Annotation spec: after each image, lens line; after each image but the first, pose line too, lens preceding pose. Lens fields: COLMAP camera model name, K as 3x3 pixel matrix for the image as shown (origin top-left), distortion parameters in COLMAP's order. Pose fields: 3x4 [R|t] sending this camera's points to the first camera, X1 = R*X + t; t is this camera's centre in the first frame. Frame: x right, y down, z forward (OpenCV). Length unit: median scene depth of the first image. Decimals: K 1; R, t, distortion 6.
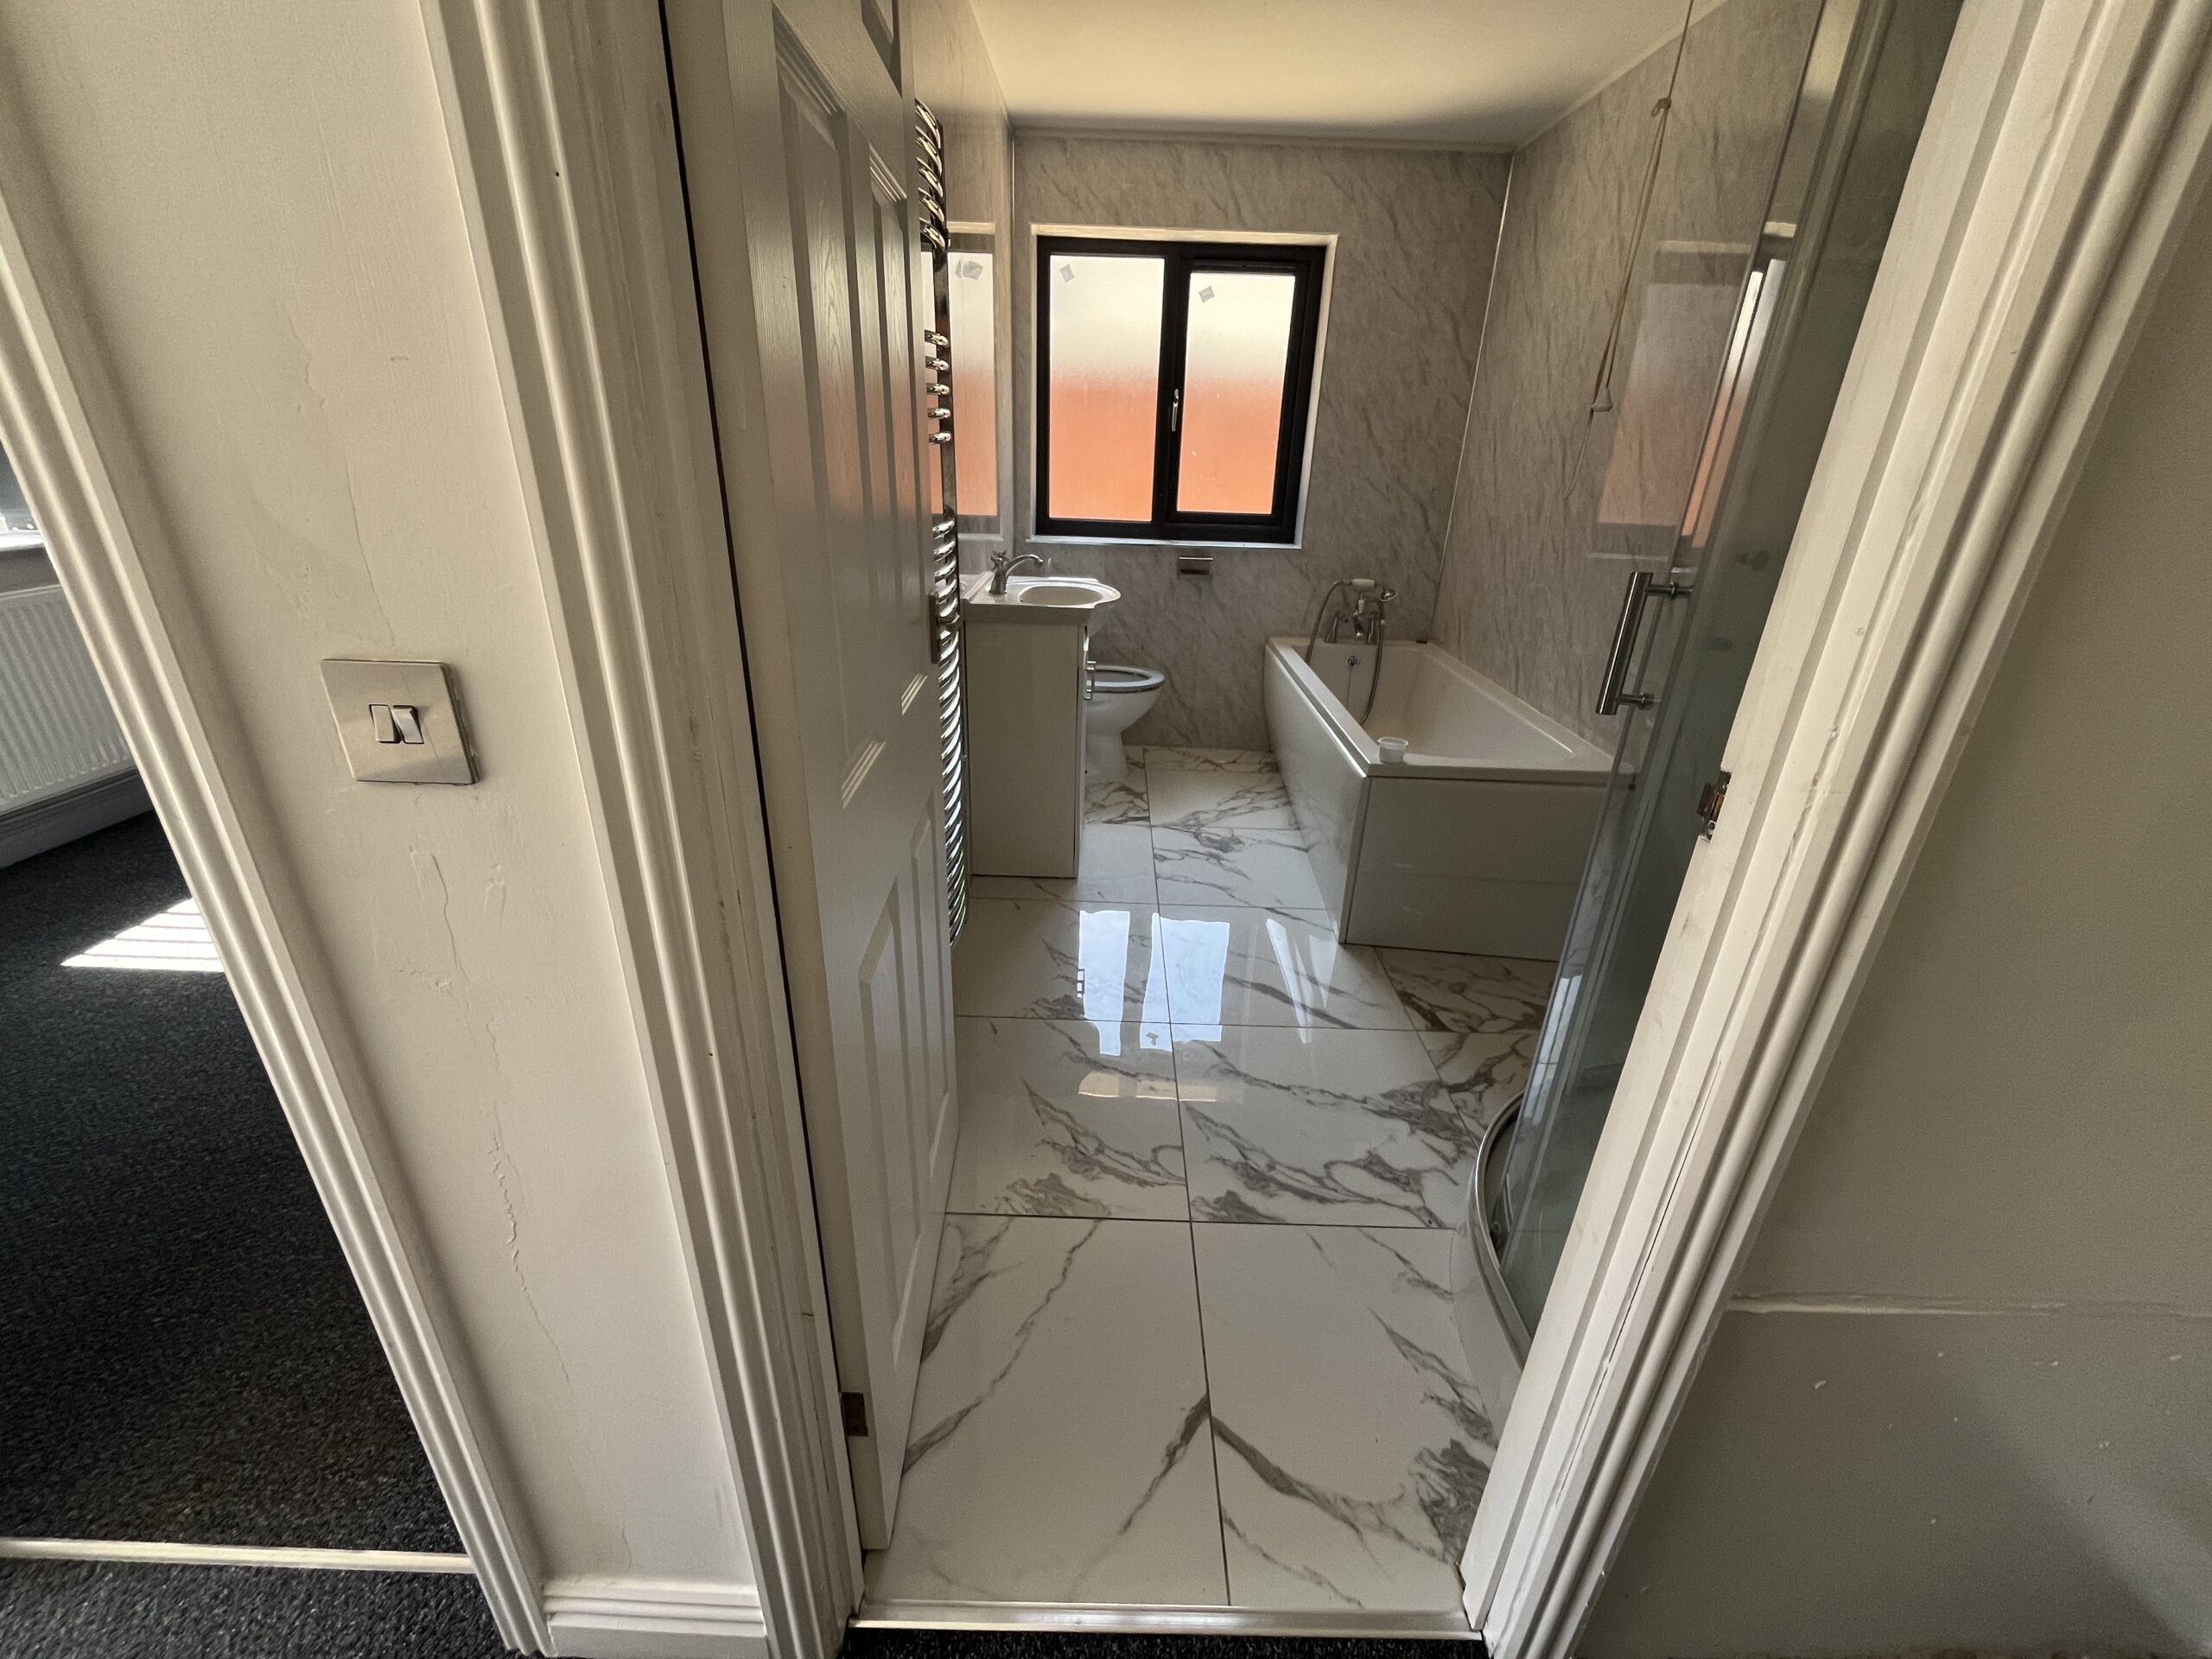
lens RADIAL K [[896.6, 0, 1099.9], [0, 896.6, 821.5], [0, 0, 1]] dist [-0.005111, 0.000475]
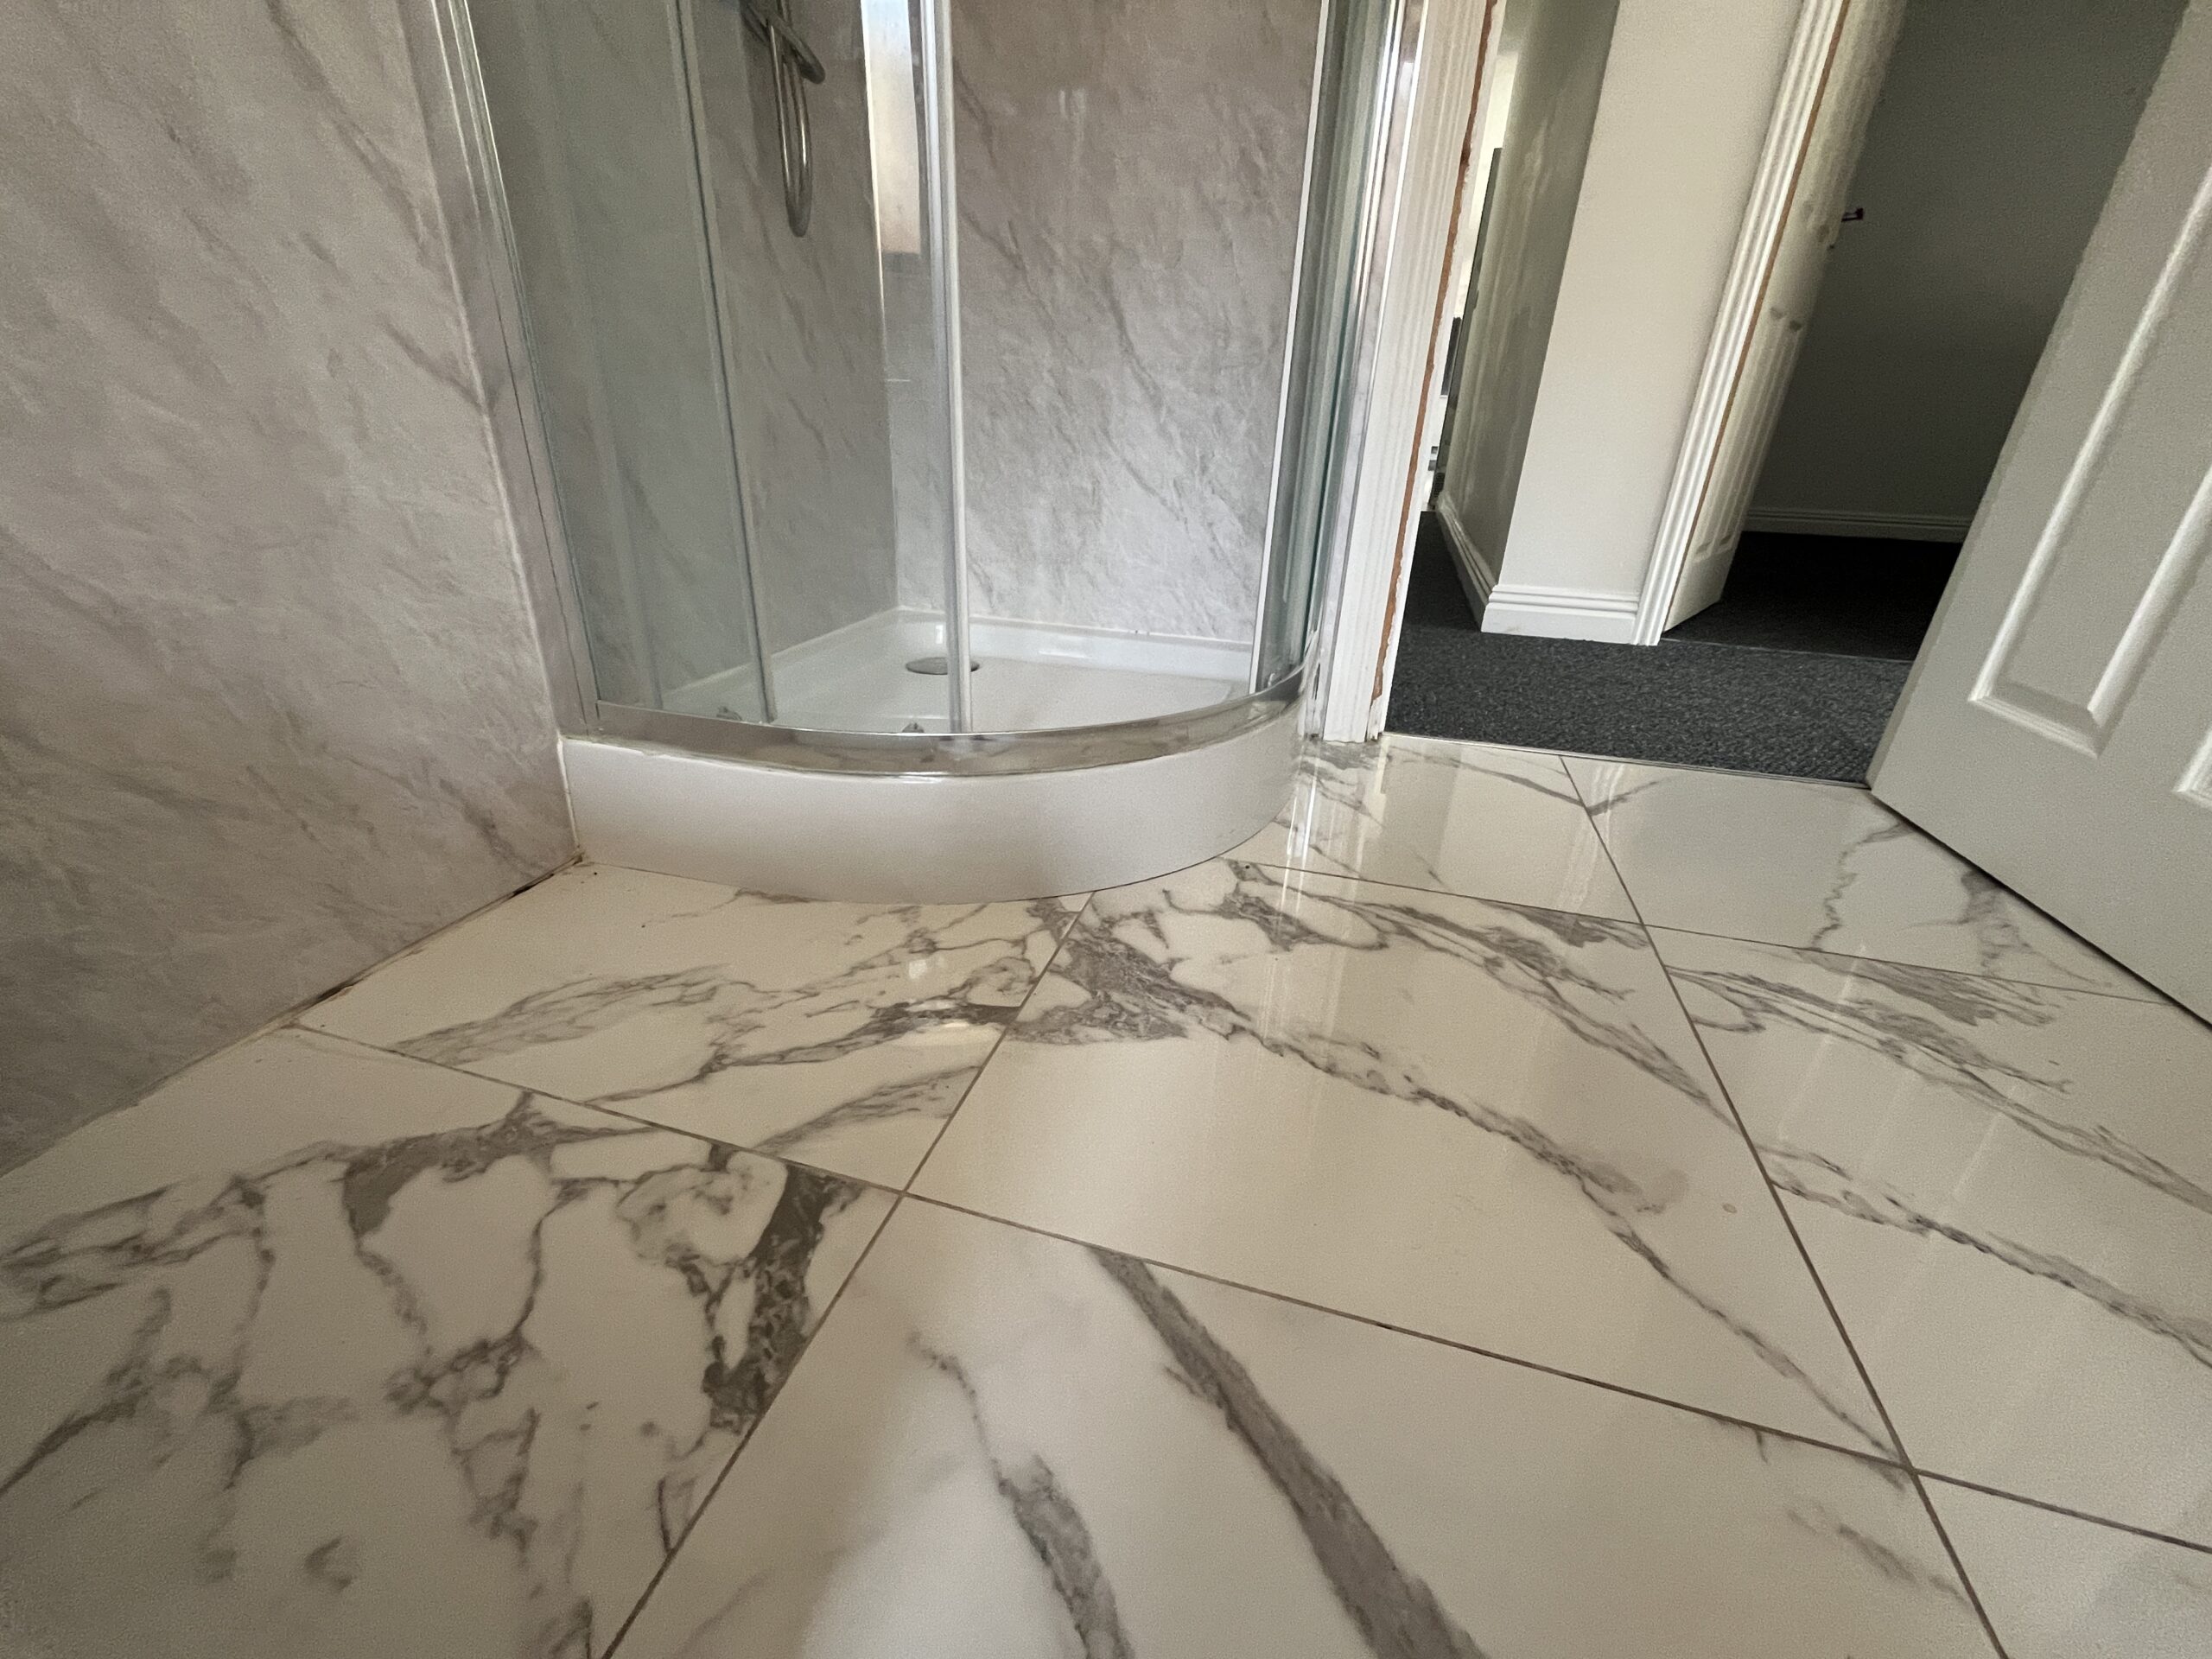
lens RADIAL K [[896.6, 0, 1102.6], [0, 896.6, 826.7], [0, 0, 1]] dist [-0.005111, 0.000475]
pose [[-0.959056, -0.169247, 0.227083, 0.300105], [0.057942, 0.667590, 0.742271, -0.068429], [-0.277225, 0.725038, -0.630449, 1.315367]]
